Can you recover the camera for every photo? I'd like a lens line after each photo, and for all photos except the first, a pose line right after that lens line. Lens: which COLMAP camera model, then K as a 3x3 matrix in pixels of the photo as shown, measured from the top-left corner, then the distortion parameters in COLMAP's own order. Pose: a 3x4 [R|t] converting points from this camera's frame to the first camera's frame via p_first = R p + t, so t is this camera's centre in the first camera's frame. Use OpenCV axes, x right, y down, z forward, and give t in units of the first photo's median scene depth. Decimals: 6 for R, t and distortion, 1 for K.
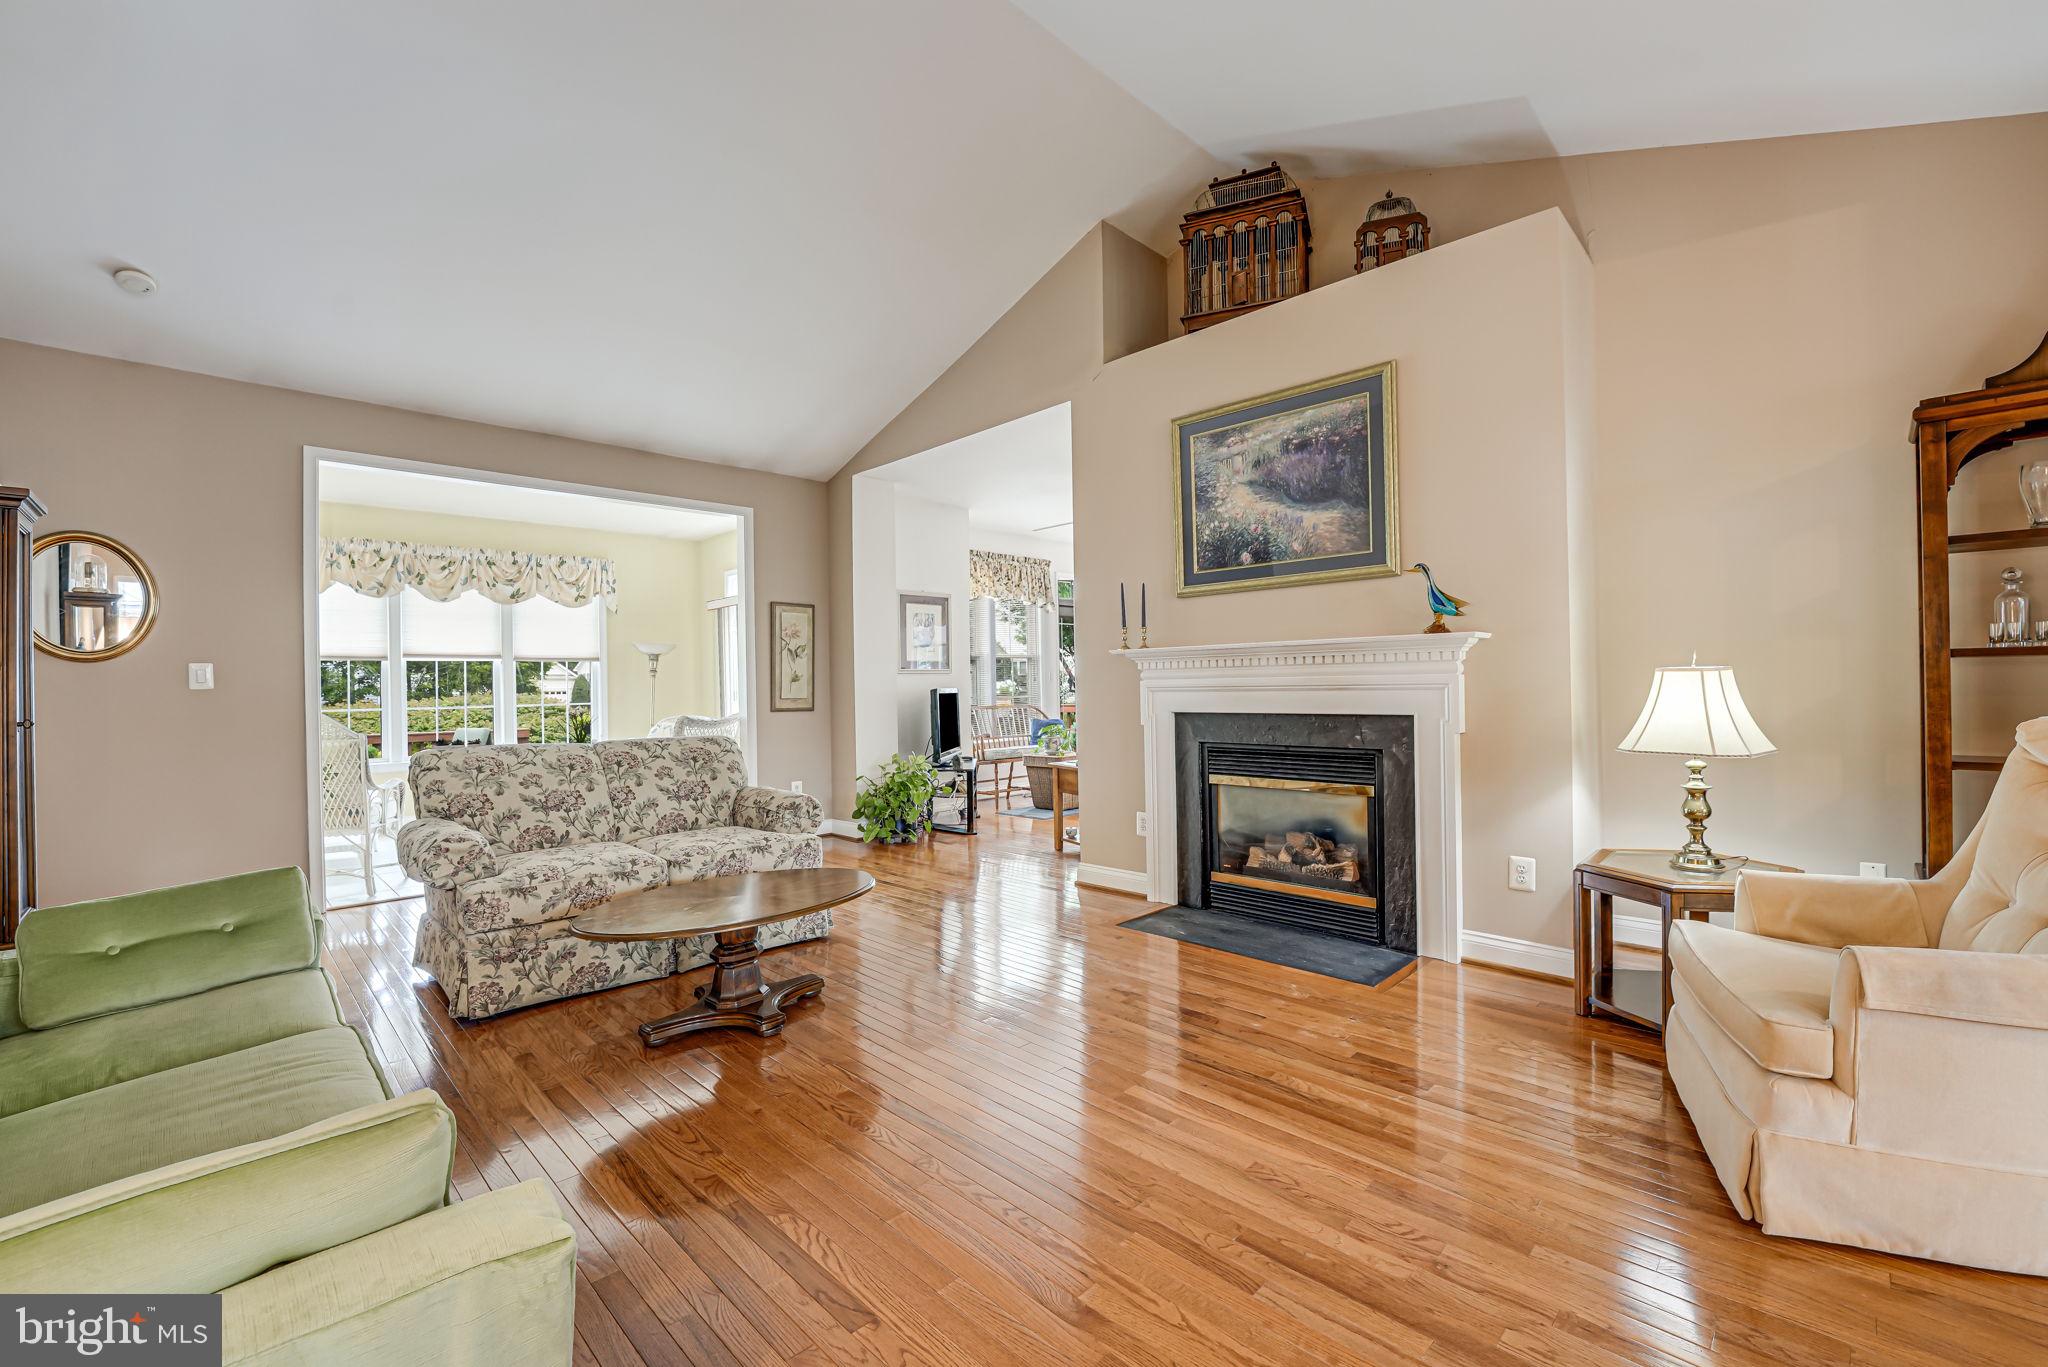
lens RADIAL K [[849.8, 0, 1024.0], [0, 849.8, 683.5], [0, 0, 1]] dist [-0.029749, 0.000145]
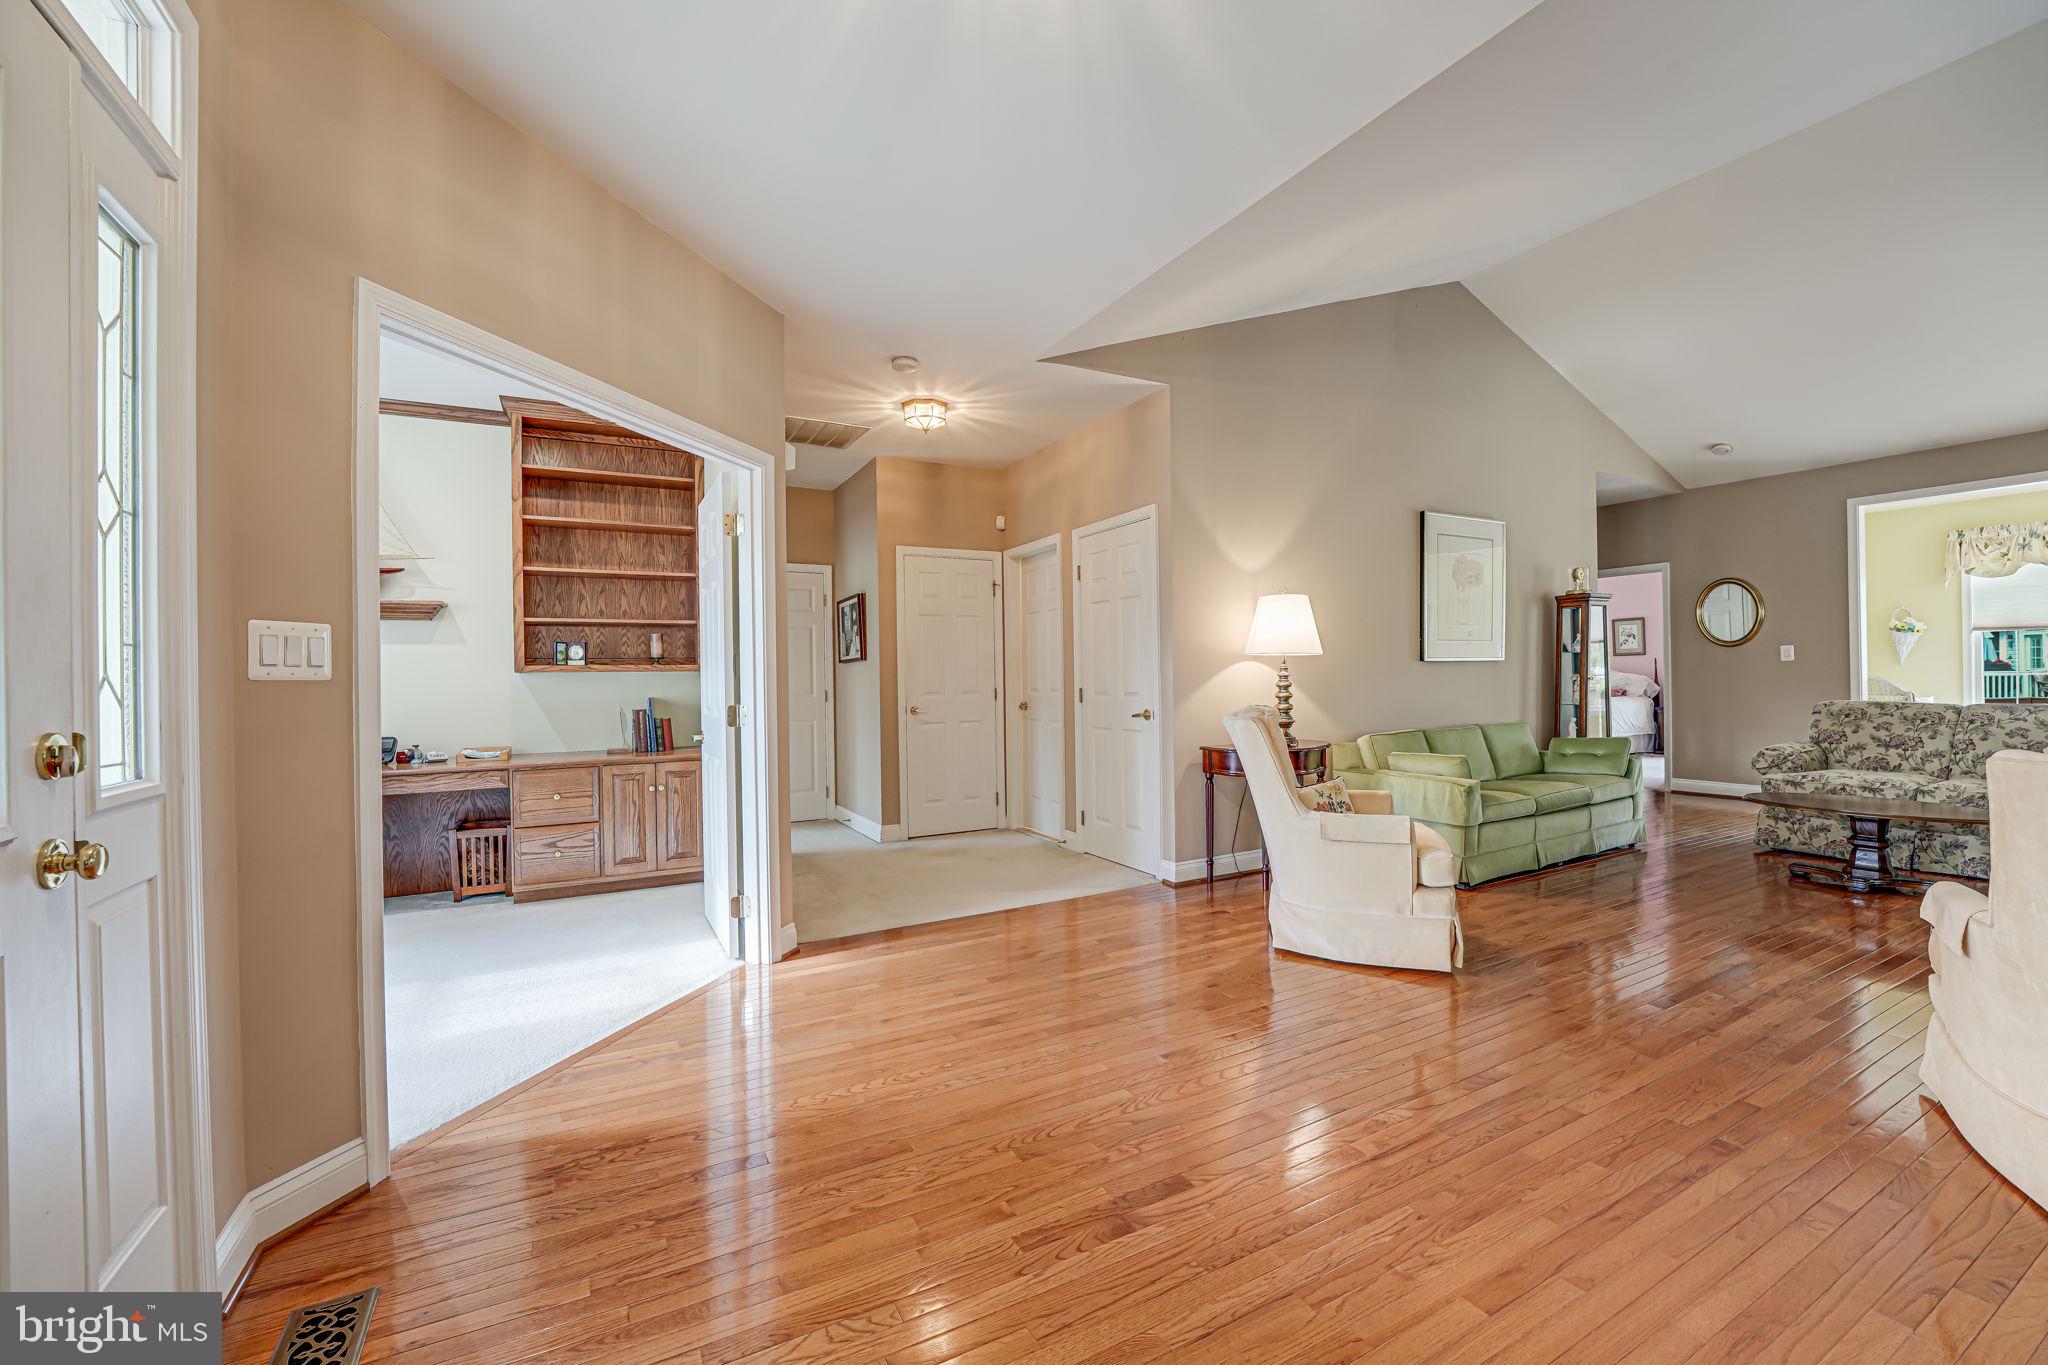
lens RADIAL K [[830.7, 0, 1025.8], [0, 830.7, 679.4], [0, 0, 1]] dist [-0.029811, 0.003920]
pose [[-0.281734, 0.026186, -0.959135, 1.105797], [0.024835, 0.999492, 0.019993, -0.028660], [0.959171, -0.018187, -0.282241, -0.025378]]
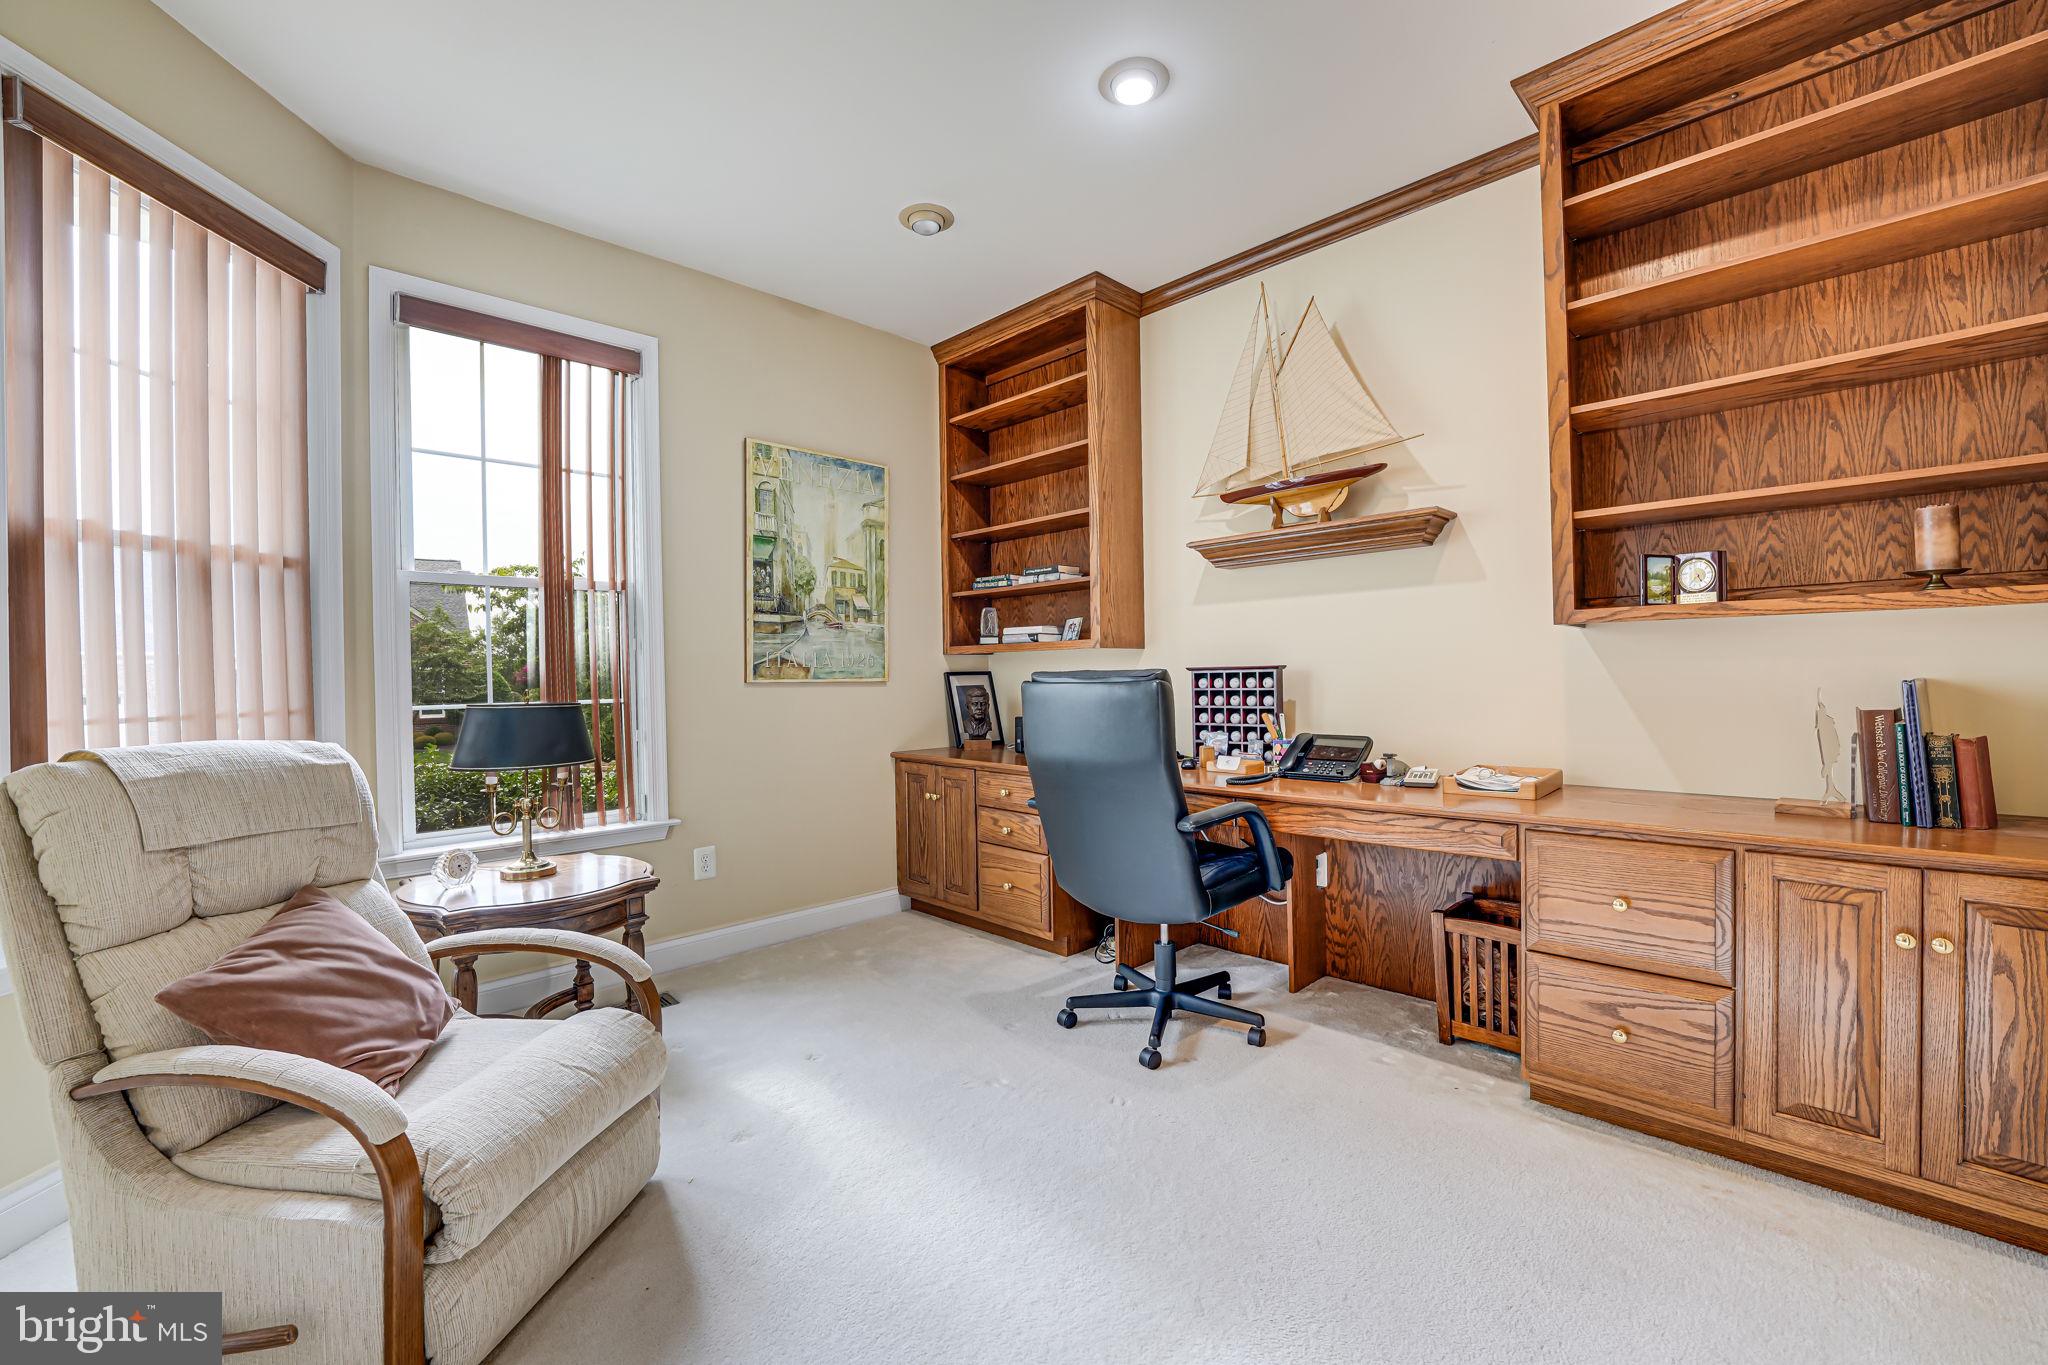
lens RADIAL K [[830.7, 0, 1025.8], [0, 830.7, 679.4], [0, 0, 1]] dist [-0.029811, 0.003920]
pose [[-0.999374, 0.035307, 0.002304, 0.553972], [0.035302, 0.999374, -0.002393, -0.005760], [-0.002387, -0.002310, -0.999994, -0.478772]]
